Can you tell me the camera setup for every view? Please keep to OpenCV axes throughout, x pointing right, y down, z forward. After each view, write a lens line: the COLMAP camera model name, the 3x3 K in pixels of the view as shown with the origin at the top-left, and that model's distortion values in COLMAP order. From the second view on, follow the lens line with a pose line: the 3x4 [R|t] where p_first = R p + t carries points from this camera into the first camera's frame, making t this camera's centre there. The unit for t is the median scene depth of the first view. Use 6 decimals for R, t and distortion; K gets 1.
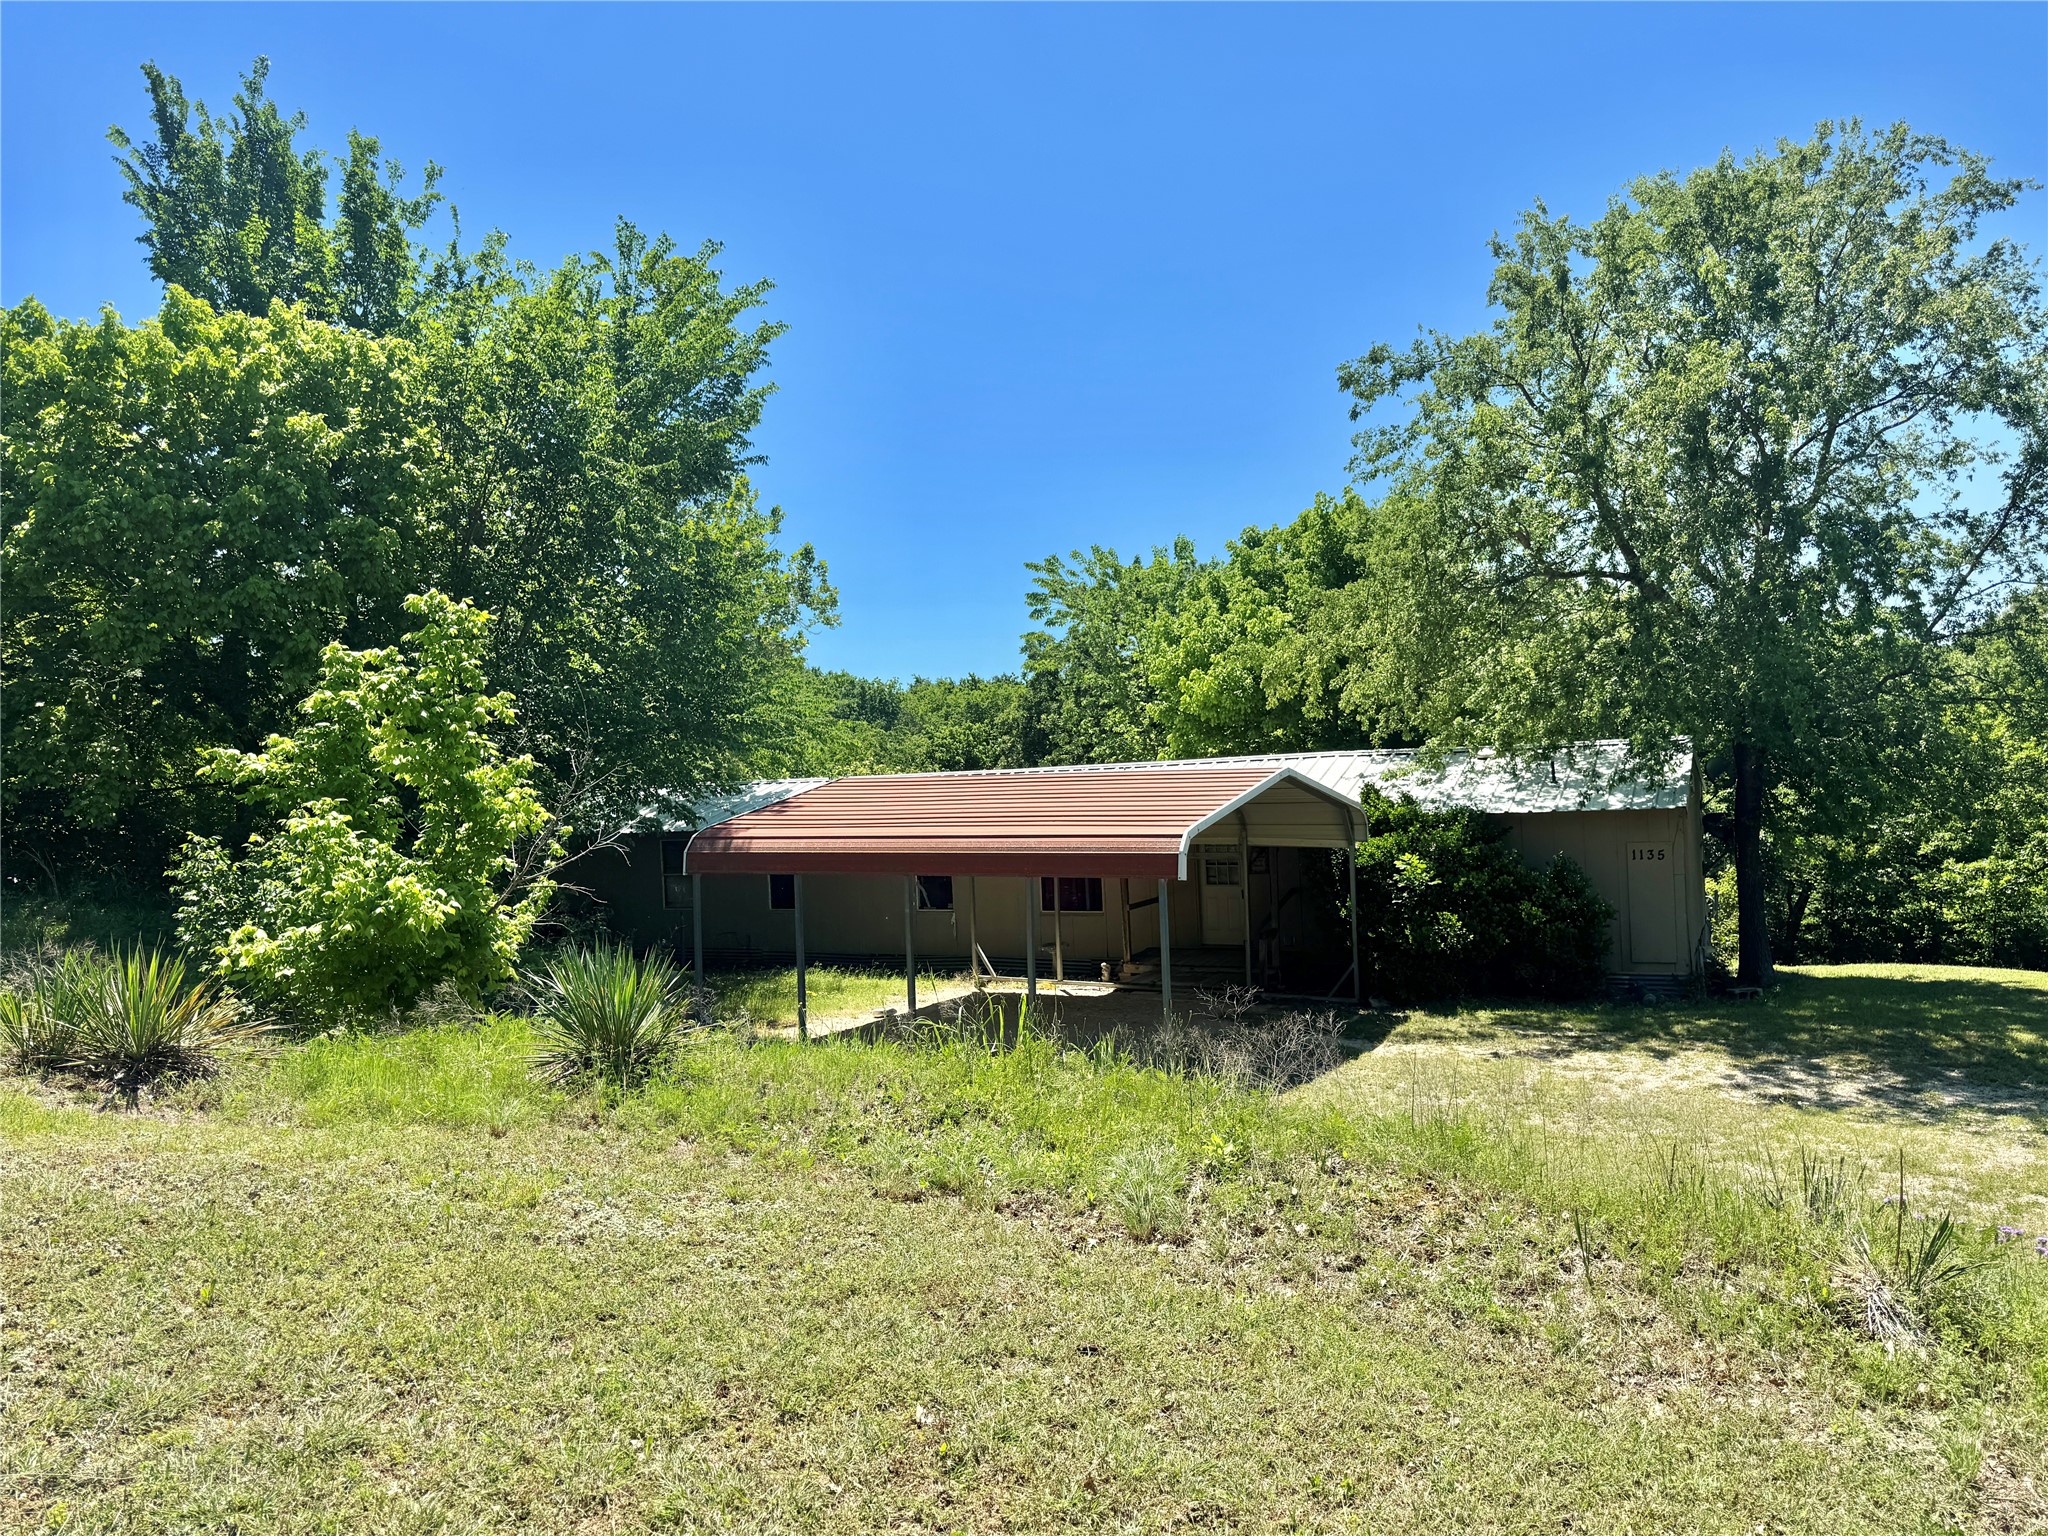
lens RADIAL K [[1316.3, 0, 1024.0], [0, 1316.3, 768.0], [0, 0, 1]] dist [0.191749, -0.178238]
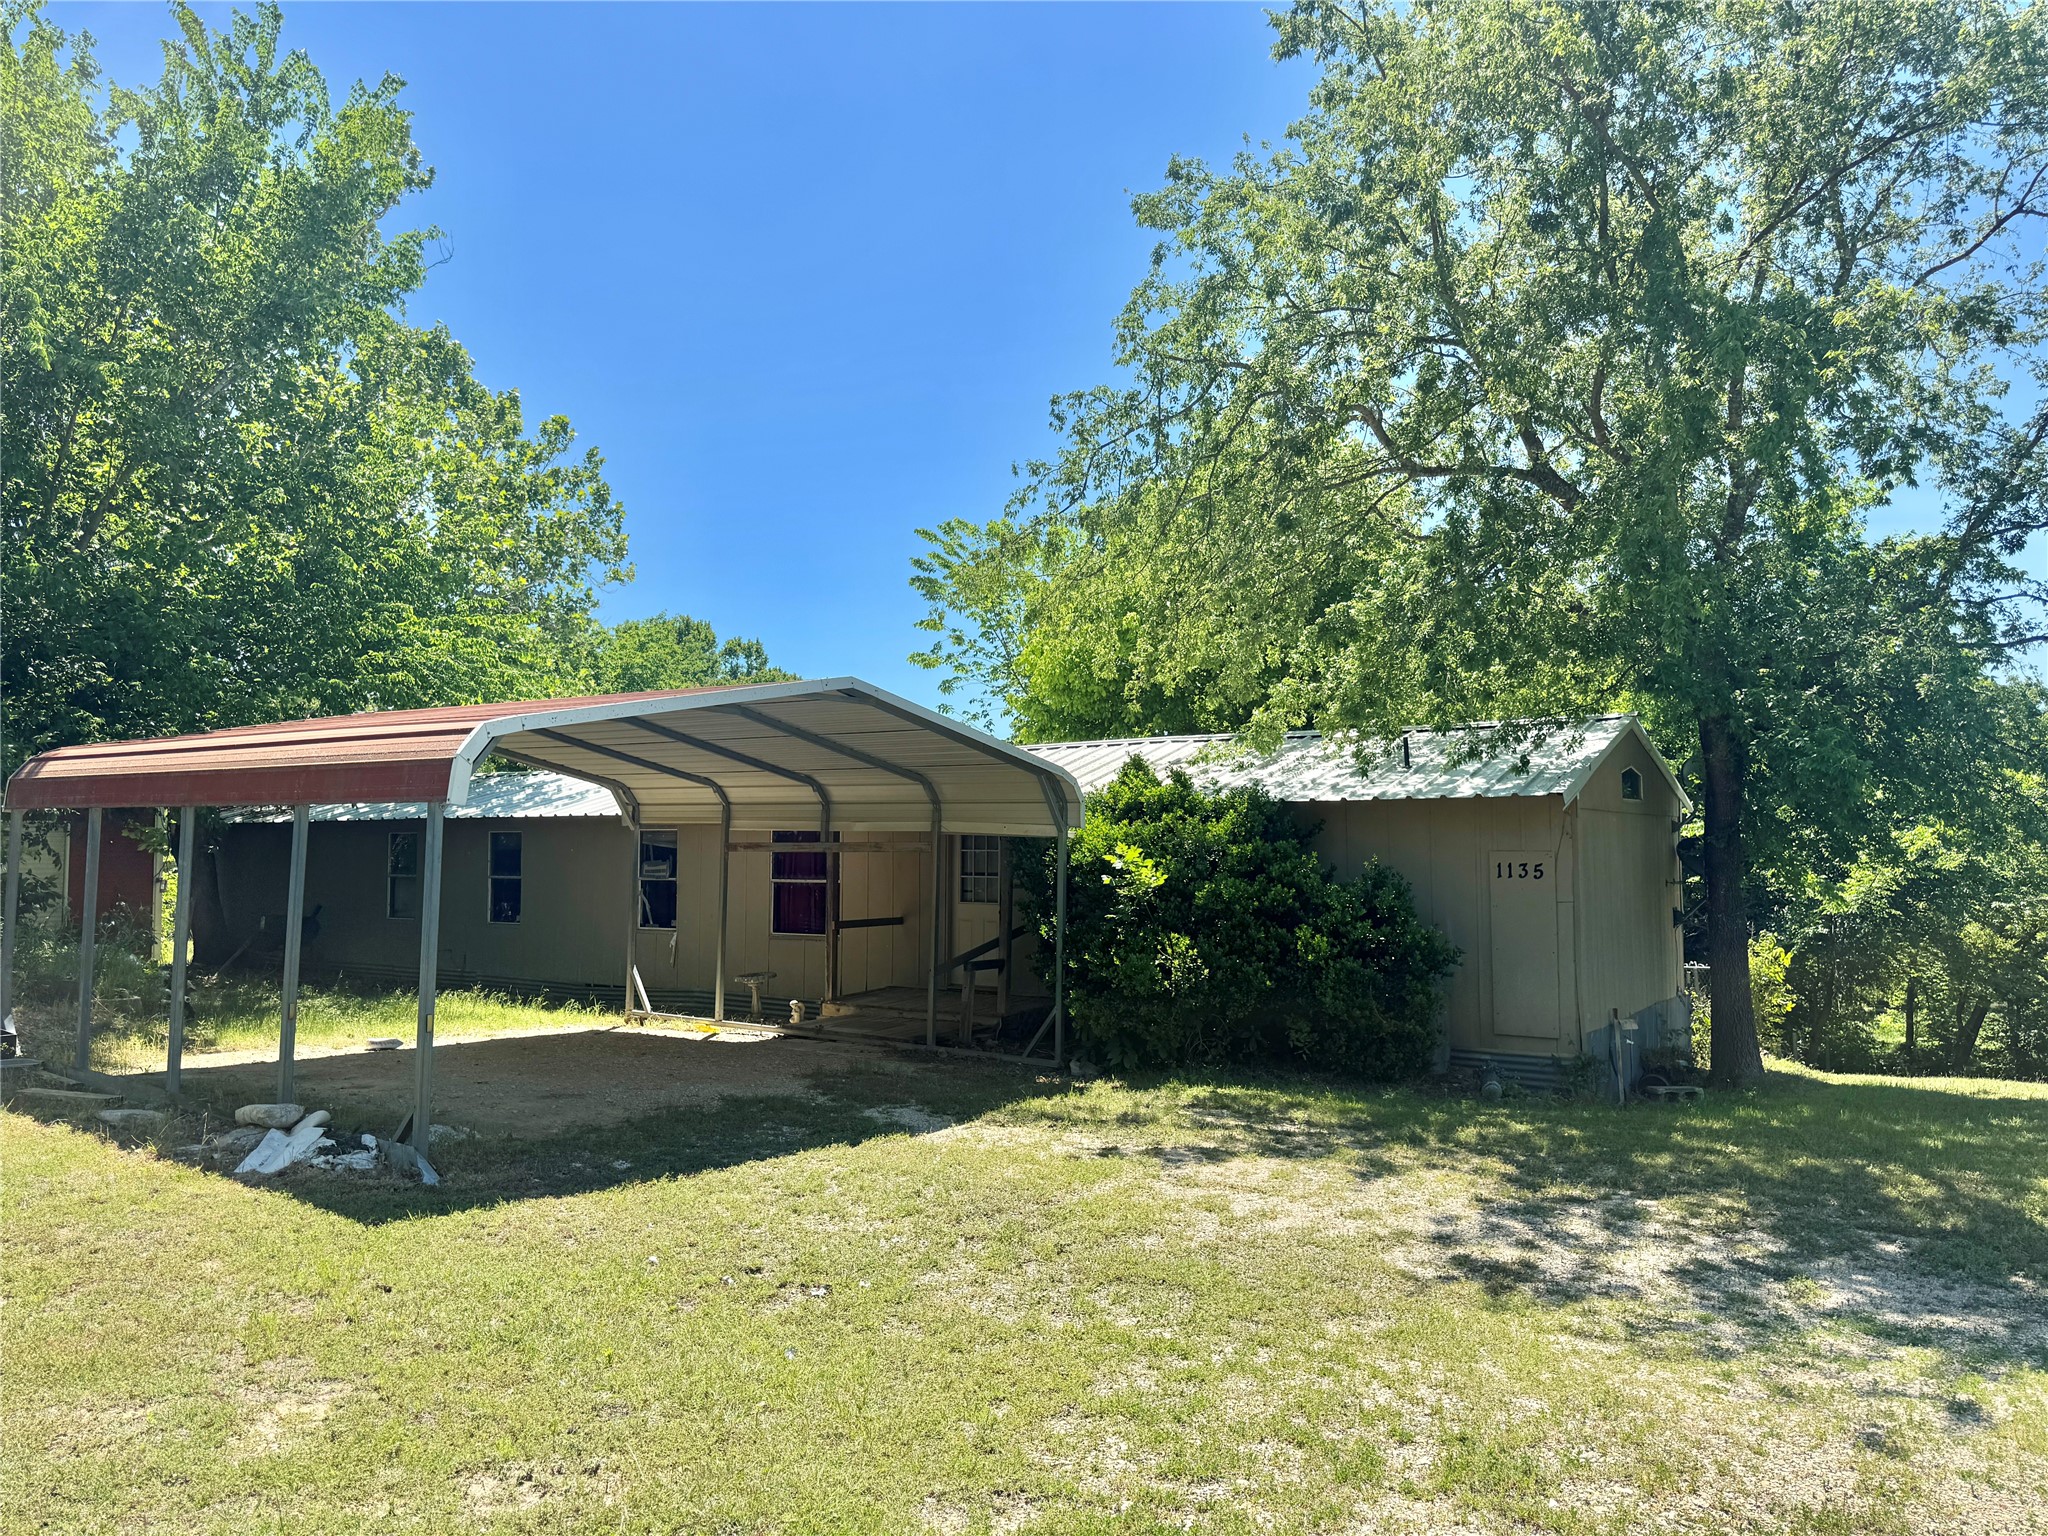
lens RADIAL K [[1316.3, 0, 1024.0], [0, 1316.3, 768.0], [0, 0, 1]] dist [0.191749, -0.178238]
pose [[0.992064, 0.039125, -0.119491, 0.284160], [-0.046286, 0.997257, -0.057759, 0.060432], [0.116904, 0.062832, 0.991154, 0.304497]]
